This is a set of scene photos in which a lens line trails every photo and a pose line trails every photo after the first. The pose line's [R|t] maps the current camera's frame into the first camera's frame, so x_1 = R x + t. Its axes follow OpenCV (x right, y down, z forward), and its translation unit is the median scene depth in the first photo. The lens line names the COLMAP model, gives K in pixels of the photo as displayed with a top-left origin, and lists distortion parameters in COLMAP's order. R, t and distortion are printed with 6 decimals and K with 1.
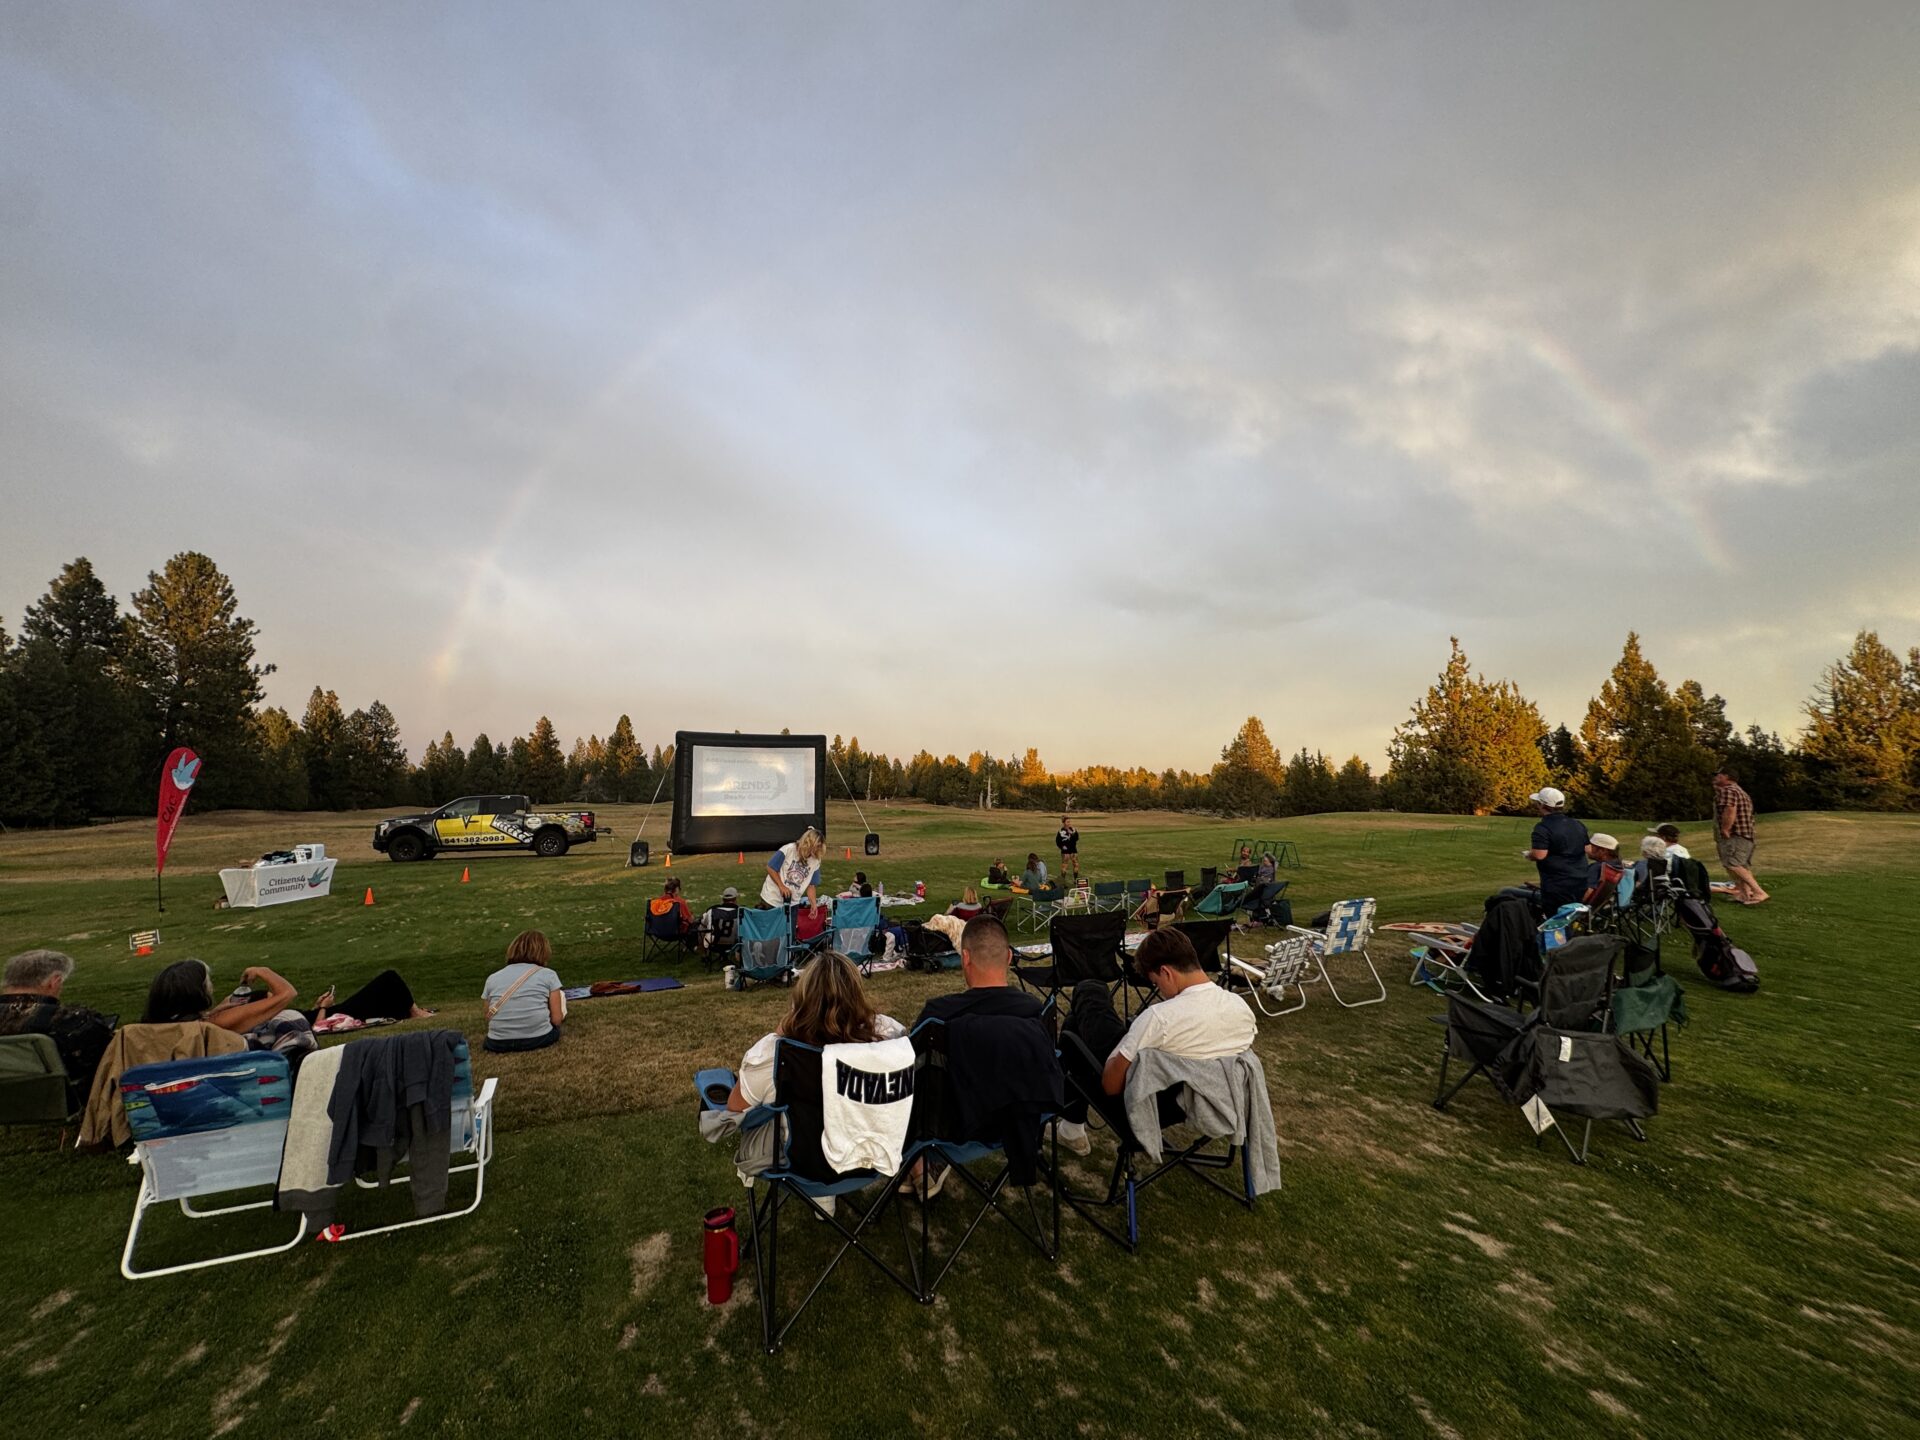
lens RADIAL K [[769.4, 0, 950.7], [0, 769.4, 716.8], [0, 0, 1]] dist [-0.000518, -0.000084]
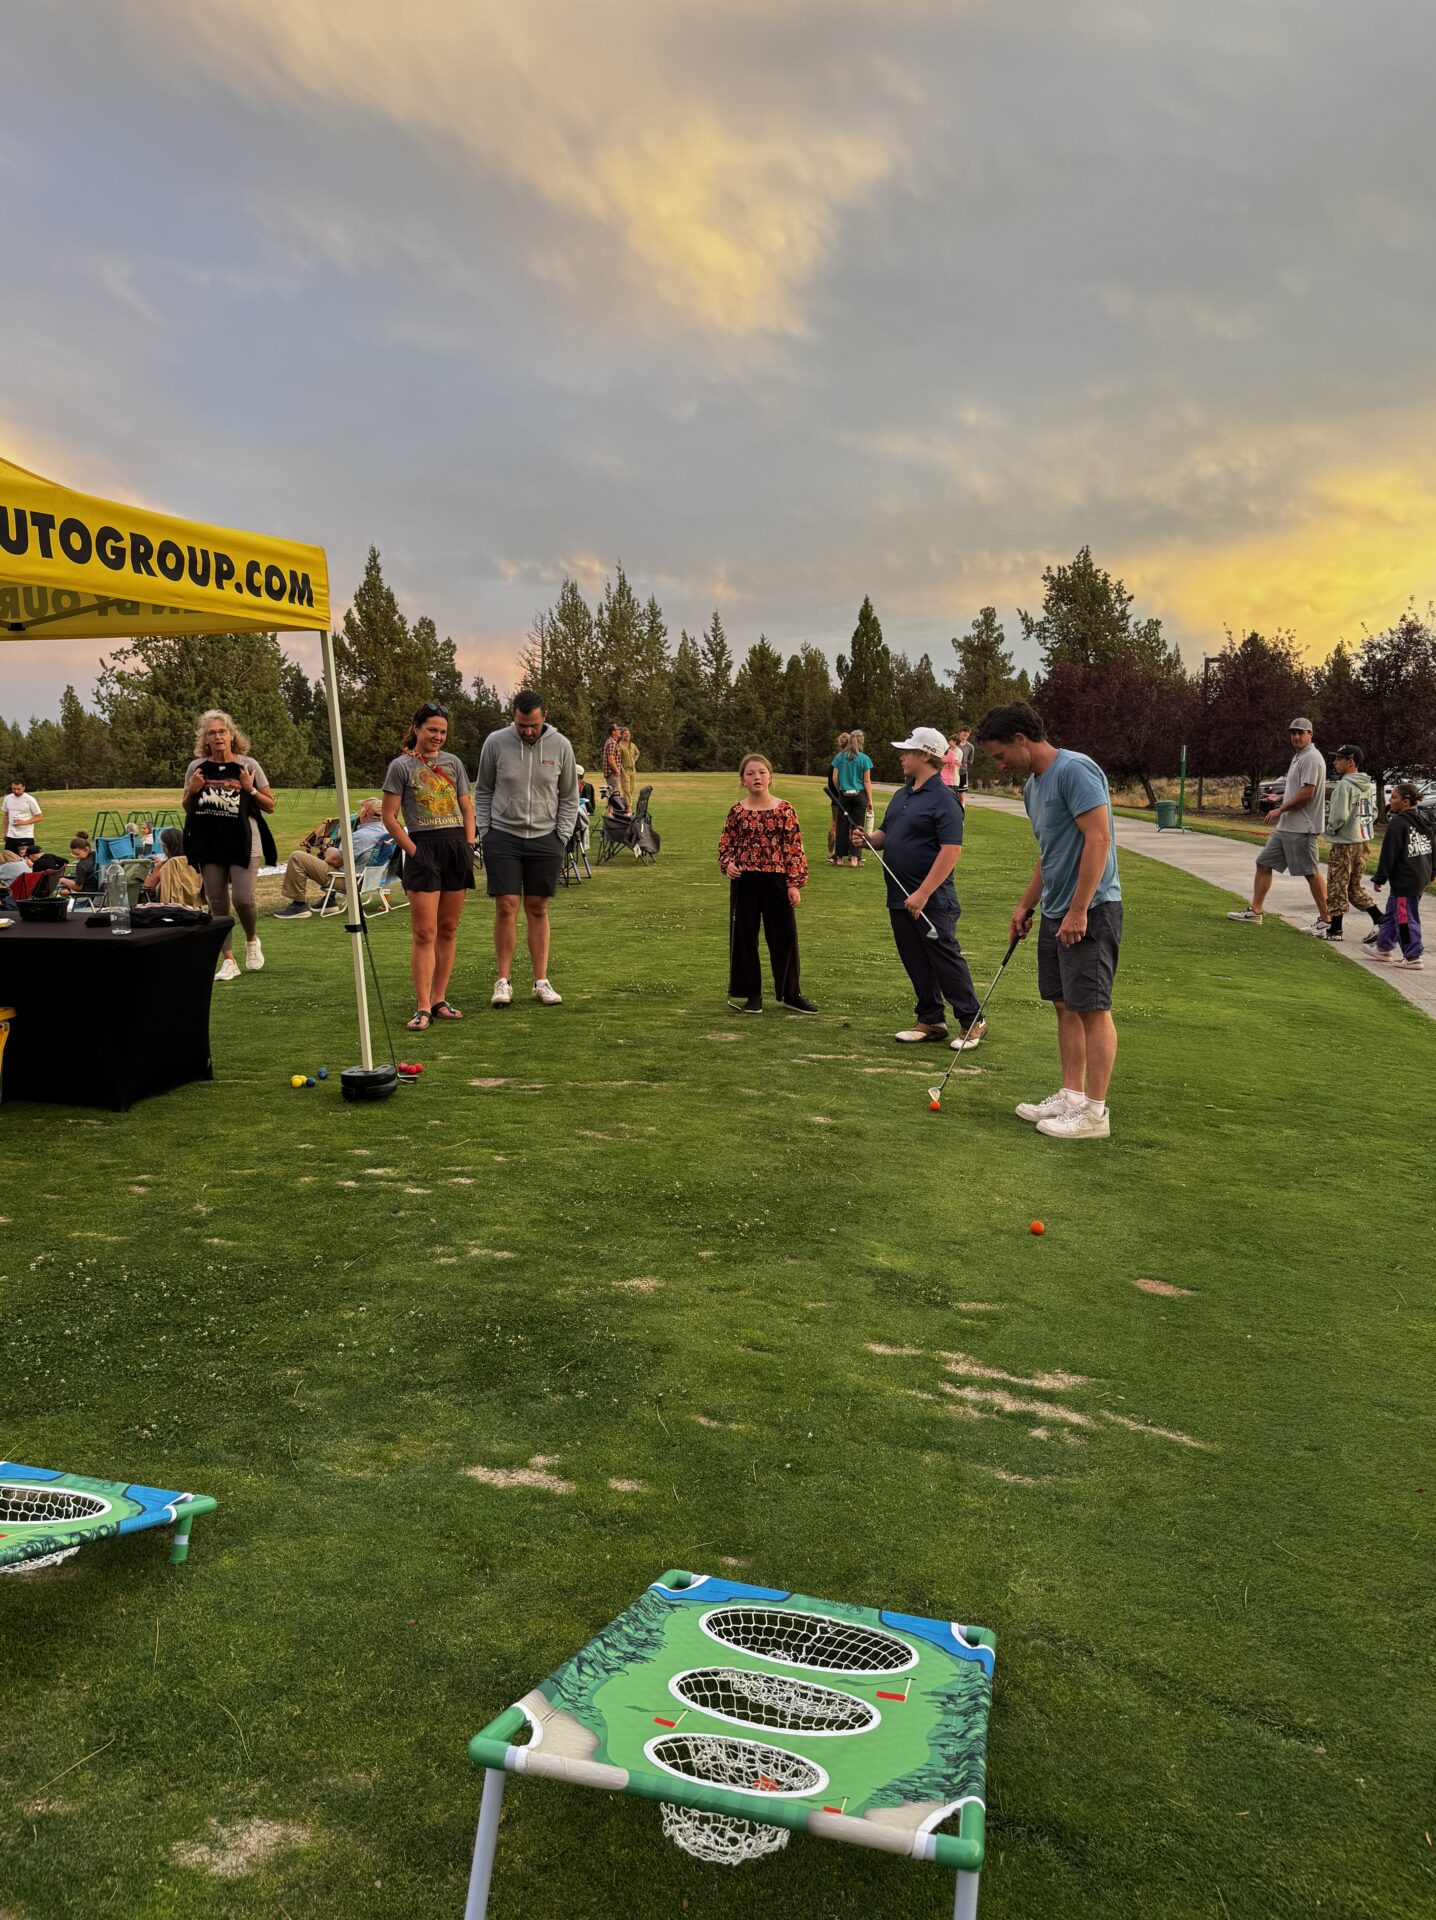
lens RADIAL K [[1414.1, 0, 718.0], [0, 1414.1, 960.0], [0, 0, 1]] dist [0.194486, -0.414889]
pose [[0.538496, -0.132302, 0.832177, -0.197657], [-0.060017, 0.979066, 0.194492, -0.006324], [-0.840488, -0.154679, 0.519283, -0.114460]]
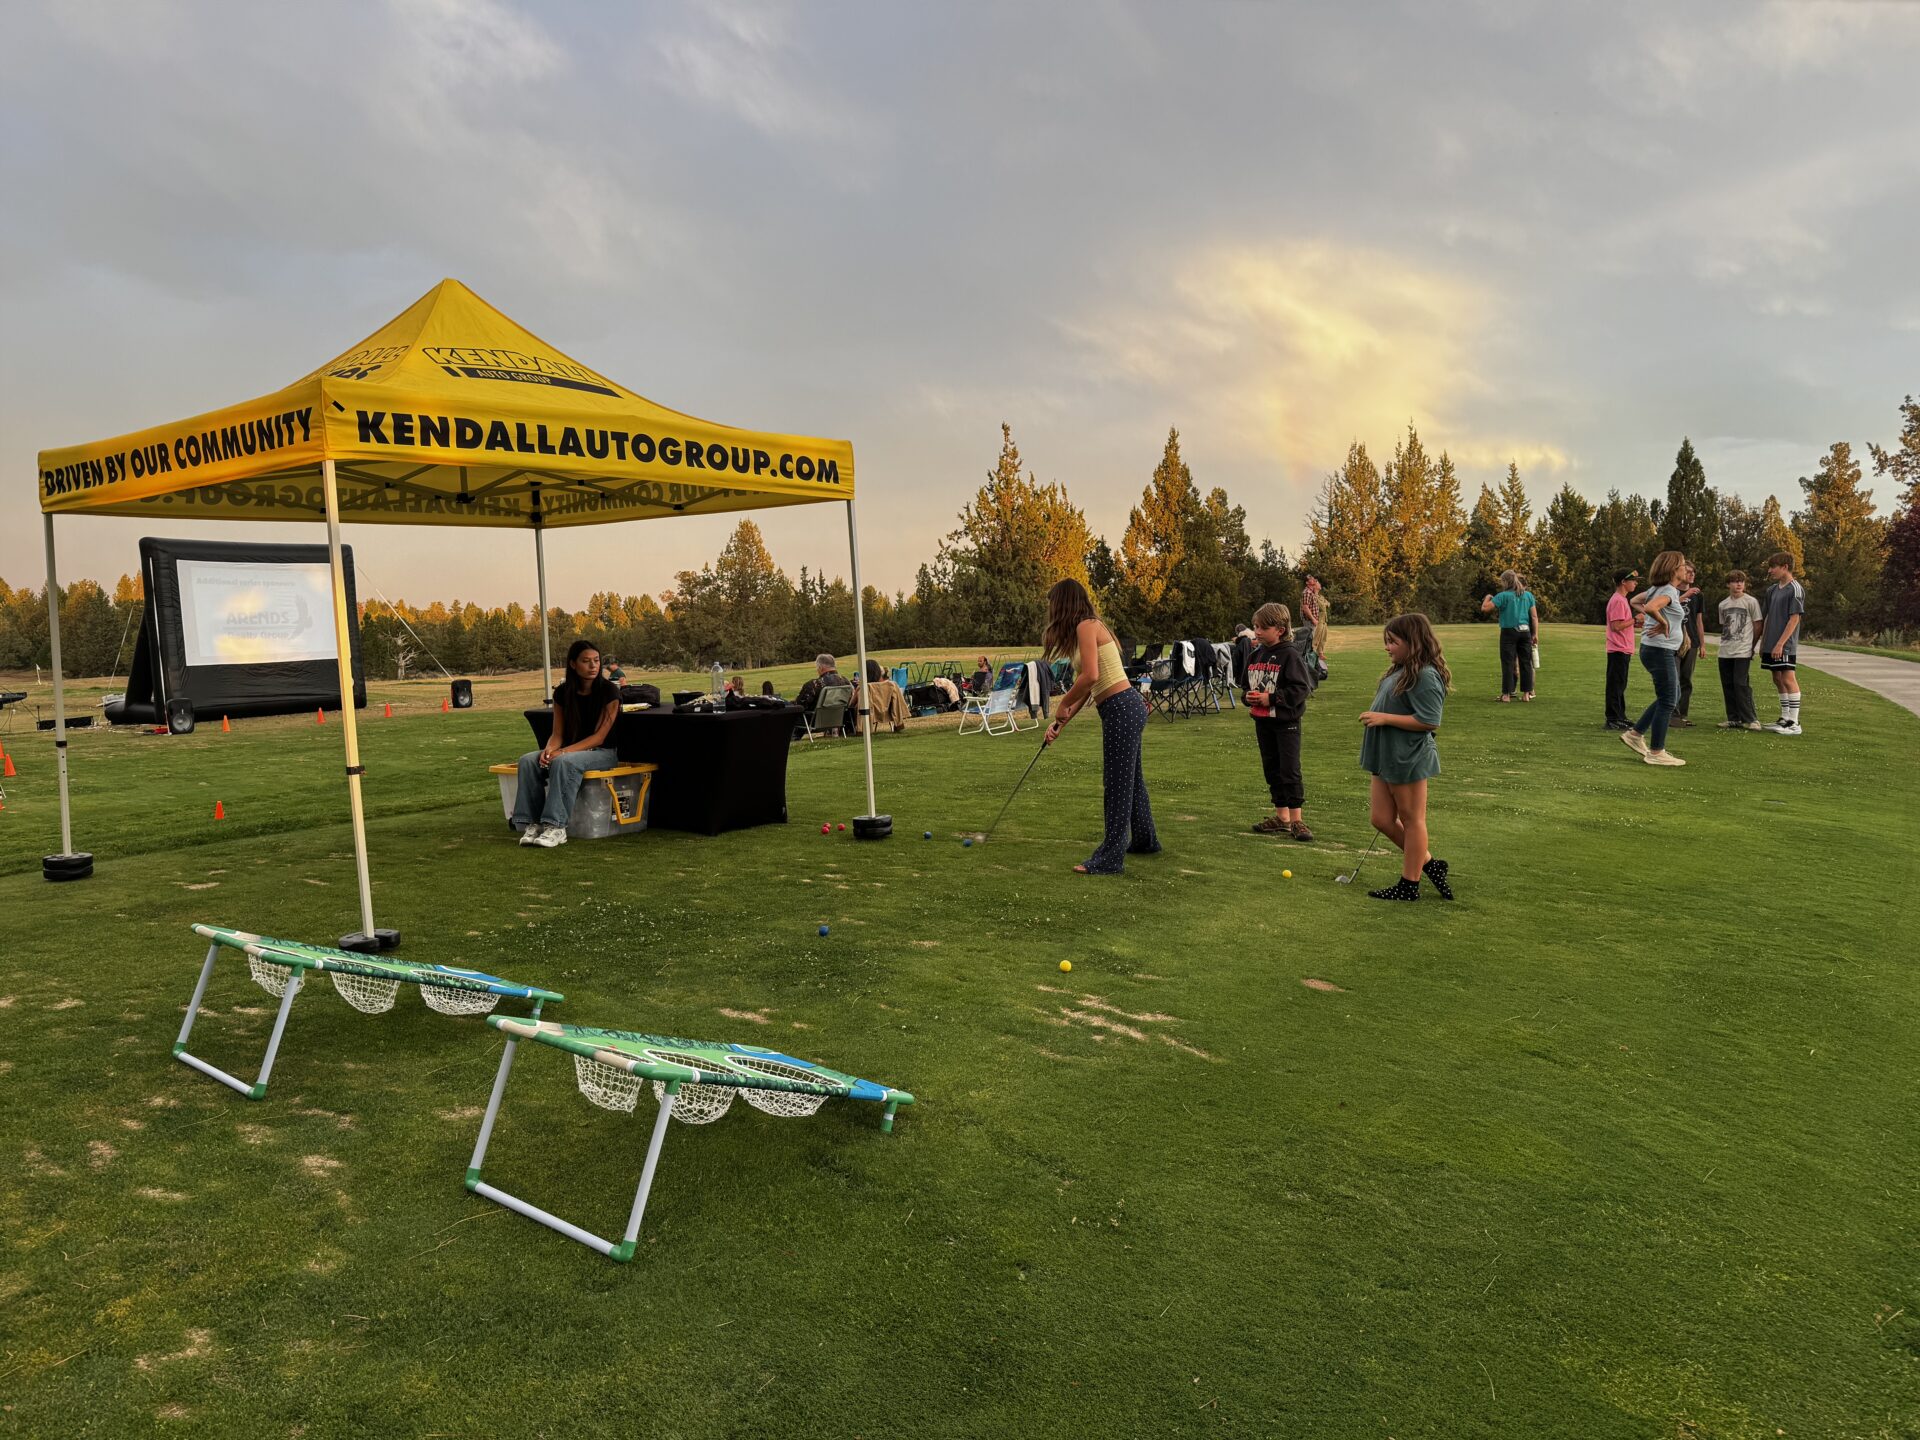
lens RADIAL K [[1358.1, 0, 960.0], [0, 1358.1, 720.0], [0, 0, 1]] dist [0.182861, -0.300273]
pose [[0.824552, -0.065049, 0.562034, -0.193365], [-0.020660, 0.989245, 0.144804, -0.005846], [-0.565409, -0.131010, 0.814340, -0.155963]]
